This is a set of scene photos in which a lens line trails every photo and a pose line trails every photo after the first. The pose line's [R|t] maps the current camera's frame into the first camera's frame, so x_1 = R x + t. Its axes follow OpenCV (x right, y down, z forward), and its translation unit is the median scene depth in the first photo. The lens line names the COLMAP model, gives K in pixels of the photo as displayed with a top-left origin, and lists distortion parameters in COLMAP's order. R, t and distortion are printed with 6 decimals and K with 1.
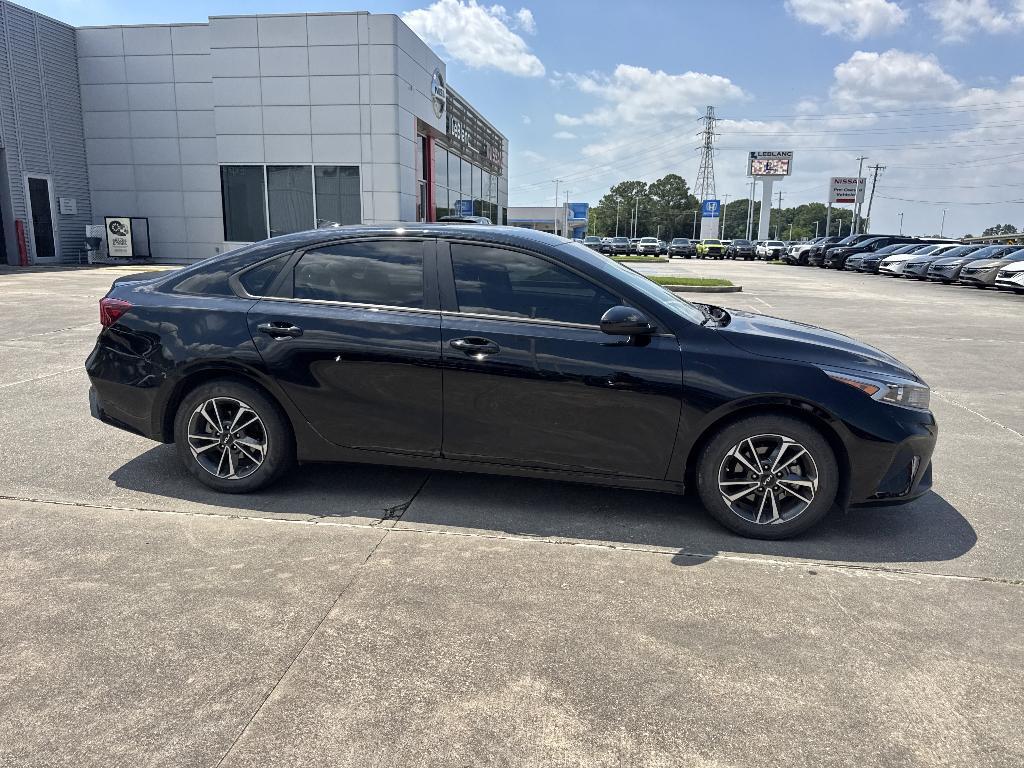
lens RADIAL K [[723.2, 0, 516.6], [0, 723.2, 392.4], [0, 0, 1]] dist [0.042242, -0.053292]
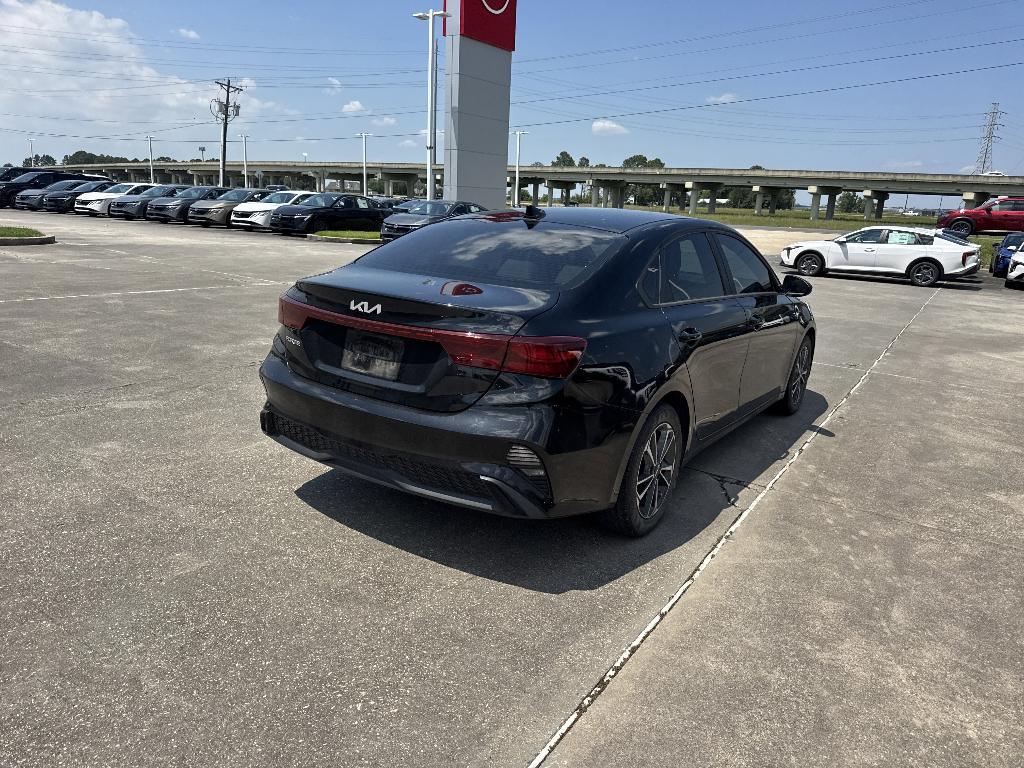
lens RADIAL K [[723.2, 0, 514.5], [0, 723.2, 384.7], [0, 0, 1]] dist [0.042242, -0.053292]
pose [[0.418888, -0.222519, 0.880351, -1.246931], [0.151162, 0.973069, 0.174028, -0.219414], [-0.895367, 0.060177, 0.441243, 0.790040]]
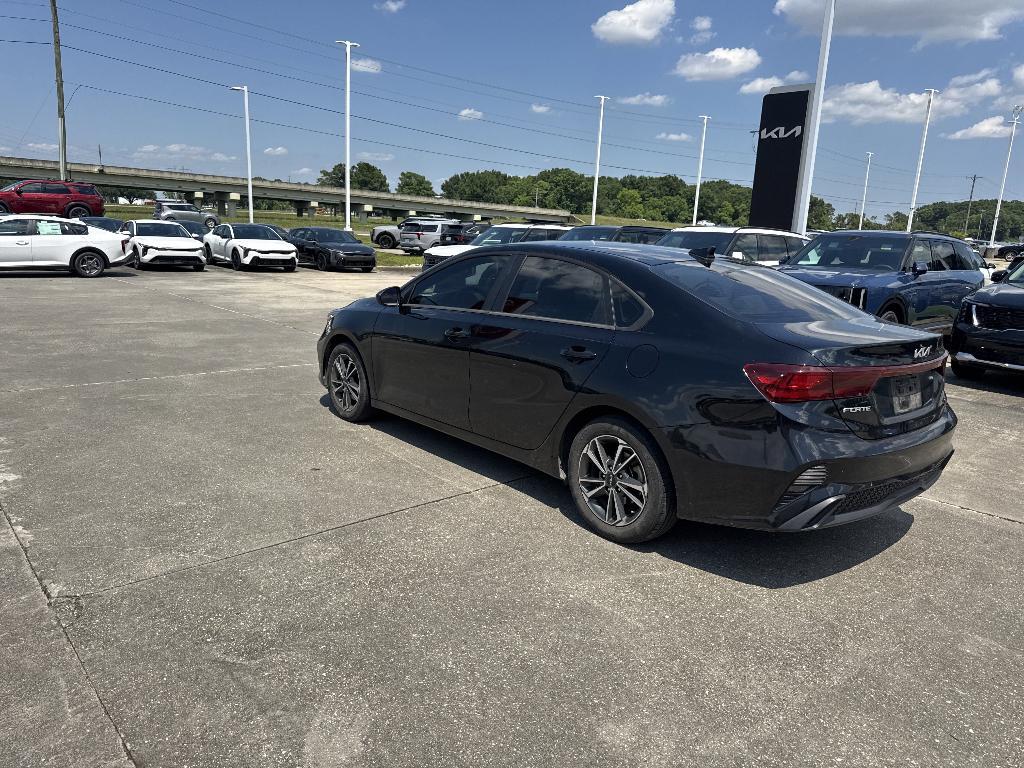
lens RADIAL K [[723.2, 0, 516.1], [0, 723.2, 375.9], [0, 0, 1]] dist [0.042242, -0.053292]
pose [[-0.761450, -0.181349, 0.622339, -0.806438], [0.077135, 0.927899, 0.364766, -0.519501], [-0.643618, 0.325755, -0.692560, 2.184660]]
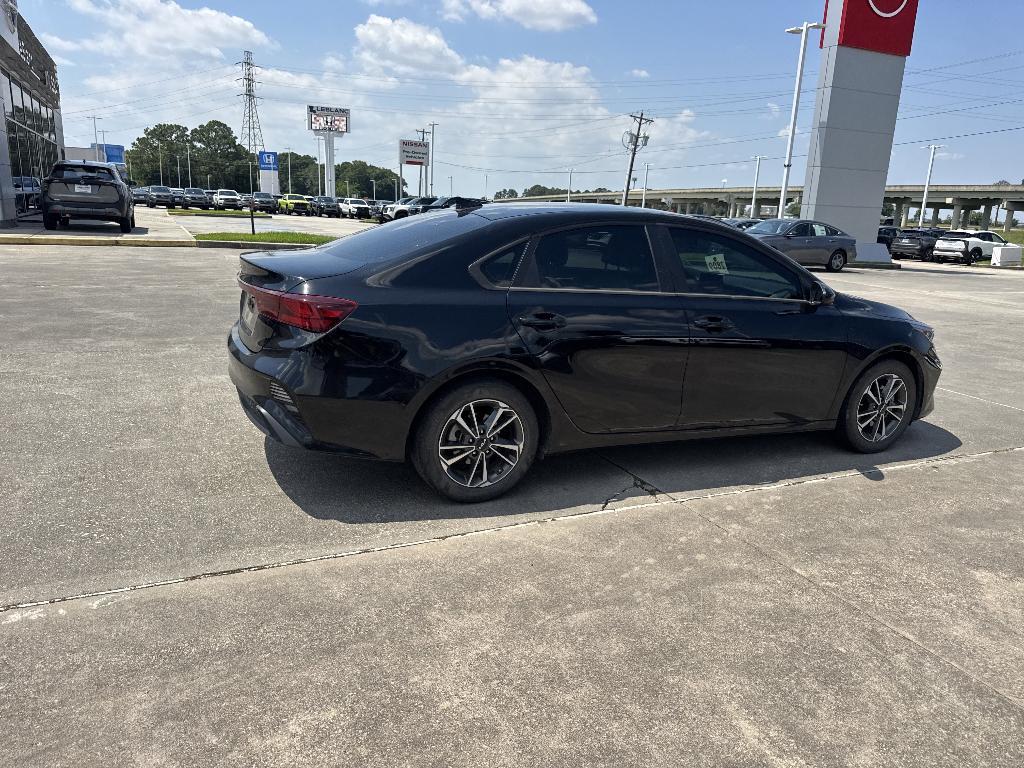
lens RADIAL K [[723.2, 0, 515.9], [0, 723.2, 389.5], [0, 0, 1]] dist [0.042242, -0.053292]
pose [[0.829922, -0.118407, 0.545169, -0.876075], [0.087807, 0.992761, 0.081951, -0.077344], [-0.550926, -0.020143, 0.834311, 0.229844]]
